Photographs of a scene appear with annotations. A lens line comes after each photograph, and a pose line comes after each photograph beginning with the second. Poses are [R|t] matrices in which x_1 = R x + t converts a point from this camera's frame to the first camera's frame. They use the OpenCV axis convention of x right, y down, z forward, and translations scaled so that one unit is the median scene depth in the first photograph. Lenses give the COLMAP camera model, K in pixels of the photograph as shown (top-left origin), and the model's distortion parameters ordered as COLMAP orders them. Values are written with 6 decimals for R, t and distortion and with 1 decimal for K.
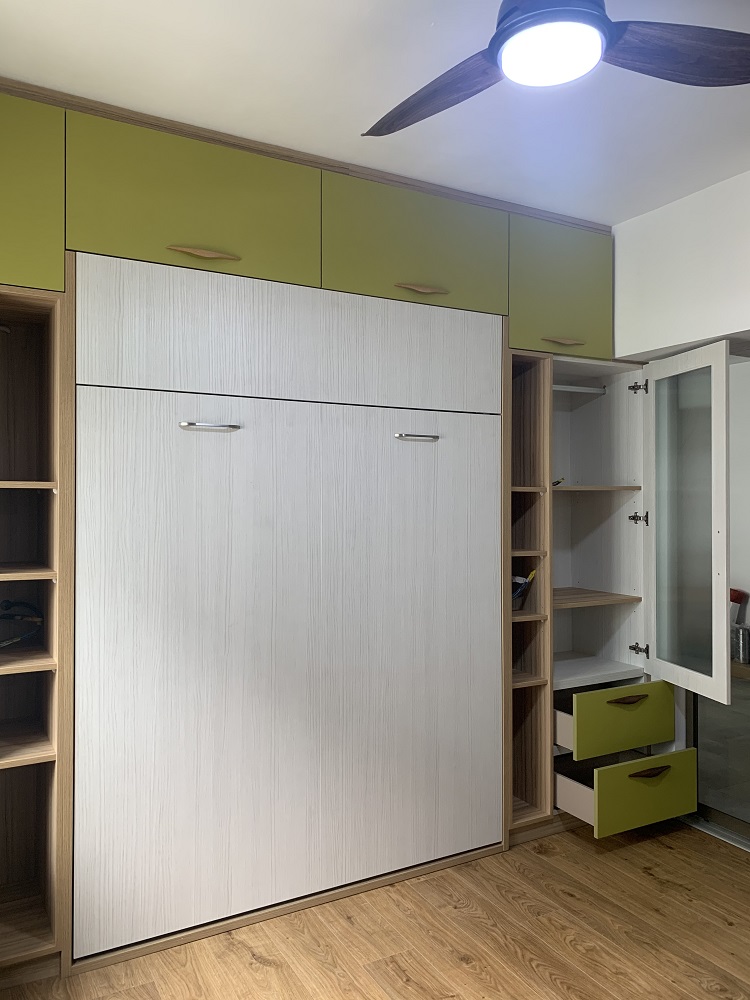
lens RADIAL K [[765.8, 0, 375.6], [0, 765.8, 496.0], [0, 0, 1]] dist [0.031524, -0.038621]
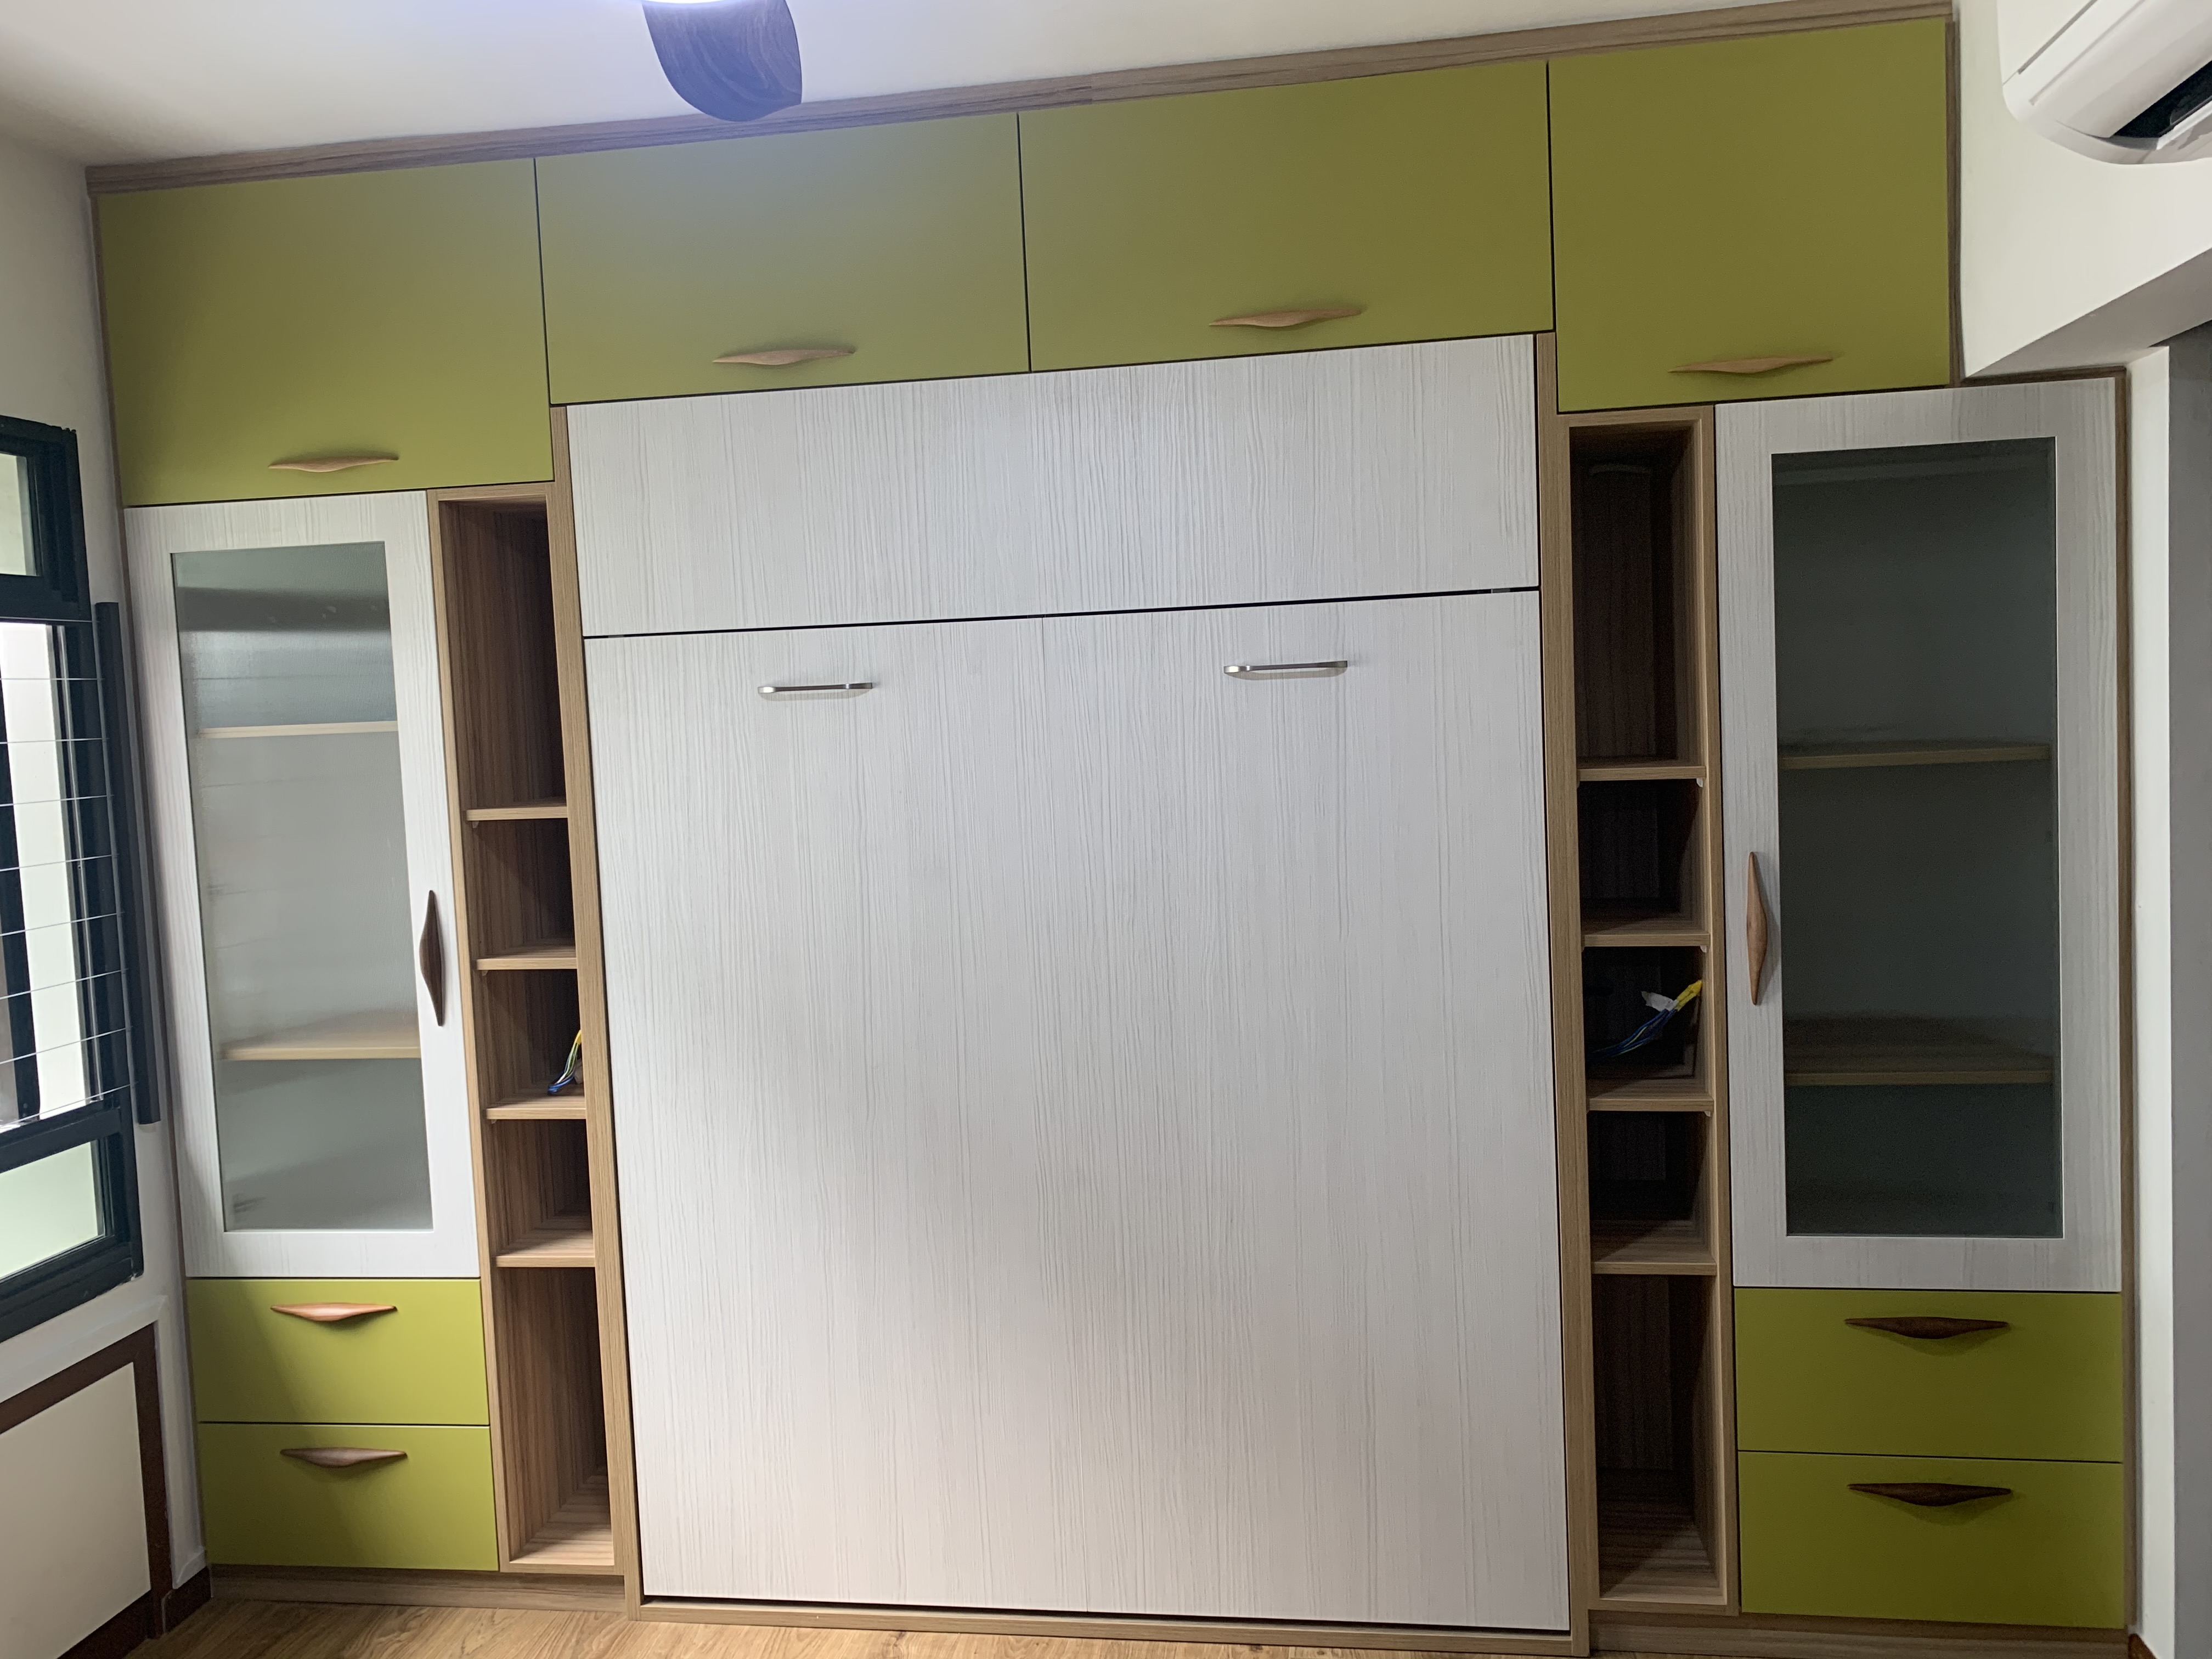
lens RADIAL K [[1693.9, 0, 1106.4], [0, 1693.9, 808.6], [0, 0, 1]] dist [0.031524, -0.038621]
pose [[0.787060, 0.005025, -0.616856, 0.623103], [0.046735, 0.996607, 0.067750, -0.074657], [0.615104, -0.082152, 0.784155, 0.199422]]
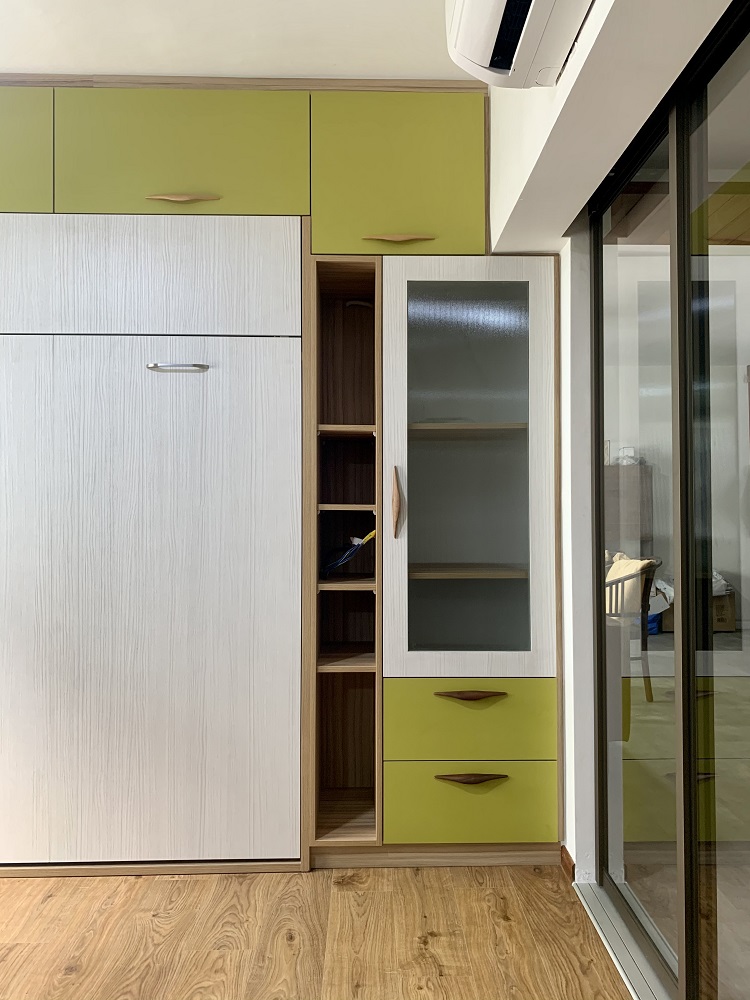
lens RADIAL K [[765.8, 0, 375.6], [0, 765.8, 496.0], [0, 0, 1]] dist [0.031524, -0.038621]
pose [[0.884697, -0.011219, -0.466032, 0.727087], [0.003967, 0.999855, -0.016540, 0.092966], [0.466151, 0.012784, 0.884613, 0.368723]]
